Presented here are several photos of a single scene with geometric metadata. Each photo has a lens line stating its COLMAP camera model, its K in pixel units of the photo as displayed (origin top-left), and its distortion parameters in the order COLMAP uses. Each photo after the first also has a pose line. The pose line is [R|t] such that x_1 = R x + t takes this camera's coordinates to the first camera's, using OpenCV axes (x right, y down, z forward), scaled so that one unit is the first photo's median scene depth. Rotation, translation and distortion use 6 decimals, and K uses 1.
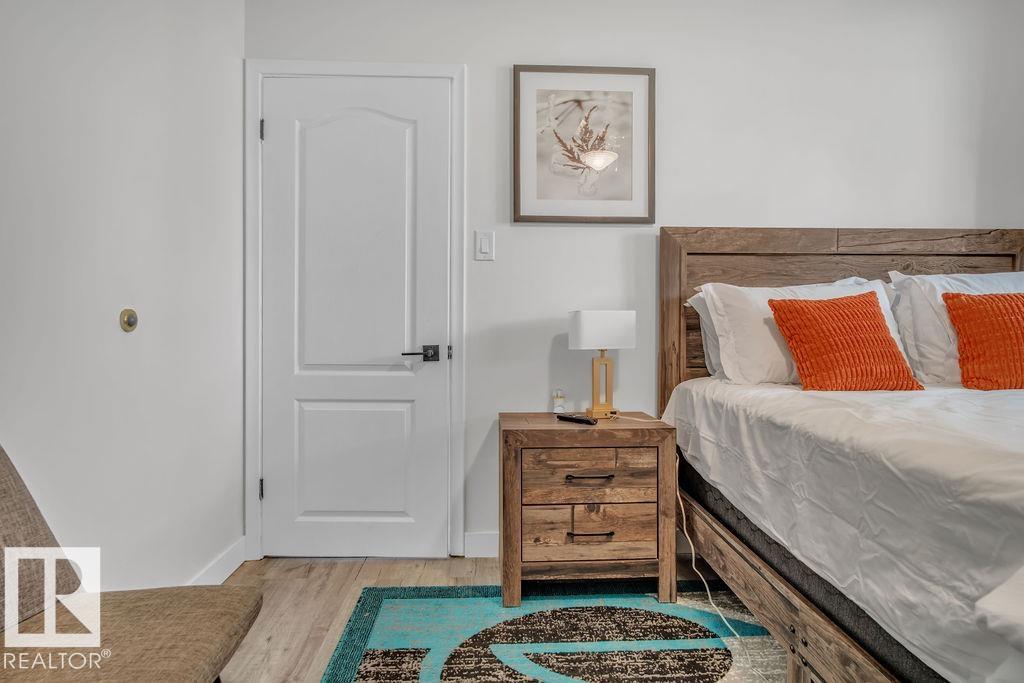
lens RADIAL K [[545.7, 0, 512.9], [0, 545.7, 332.8], [0, 0, 1]] dist [-0.001941, -0.000379]
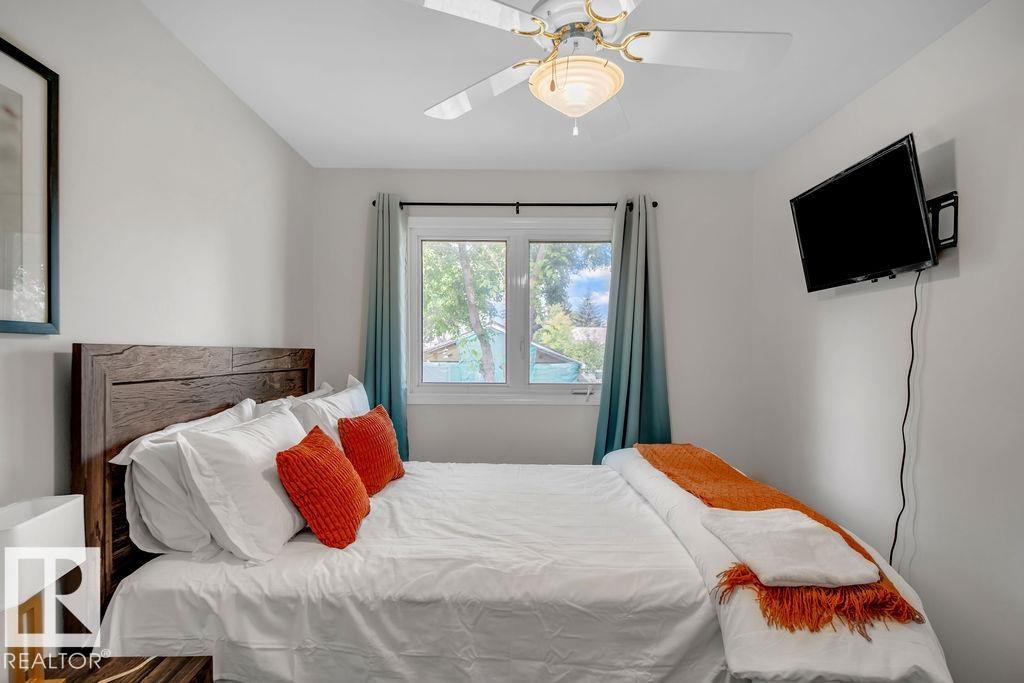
lens RADIAL K [[539.7, 0, 508.3], [0, 539.7, 359.9], [0, 0, 1]] dist [-0.002576, -0.000803]
pose [[0.036759, -0.013537, 0.999232, -0.519985], [-0.003371, 0.999901, 0.013671, -0.302308], [-0.999318, -0.003871, 0.036710, 0.803847]]
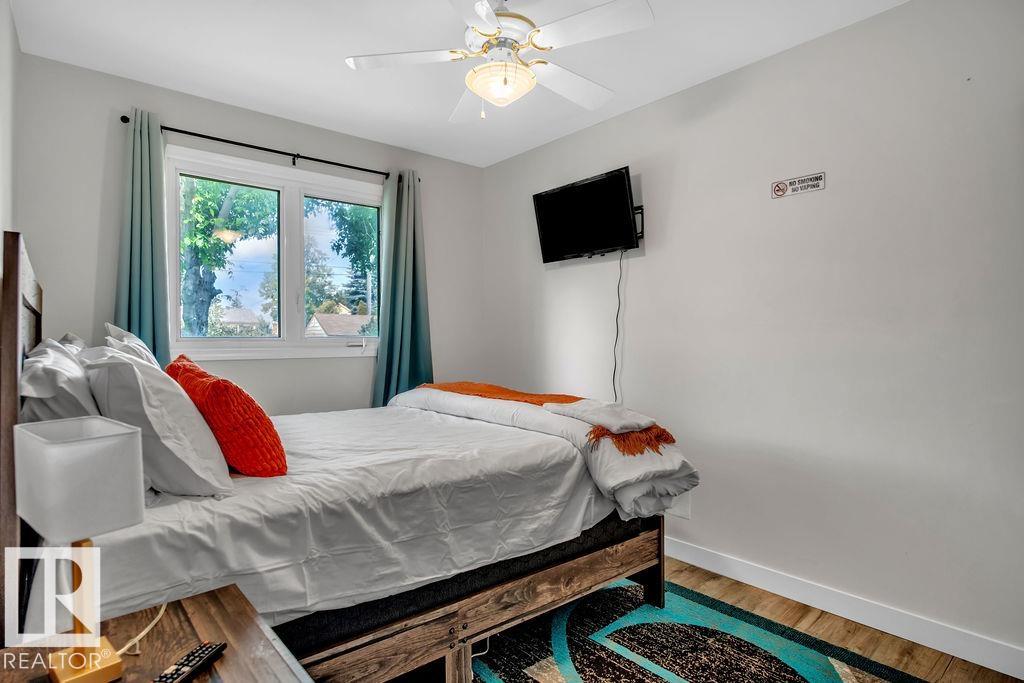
lens RADIAL K [[545.7, 0, 512.9], [0, 545.7, 332.8], [0, 0, 1]] dist [-0.001941, -0.000379]
pose [[-0.619994, 0.007803, 0.784568, -0.582144], [0.004972, 0.999970, -0.006016, -0.167349], [-0.784591, 0.000171, -0.620014, 1.557843]]
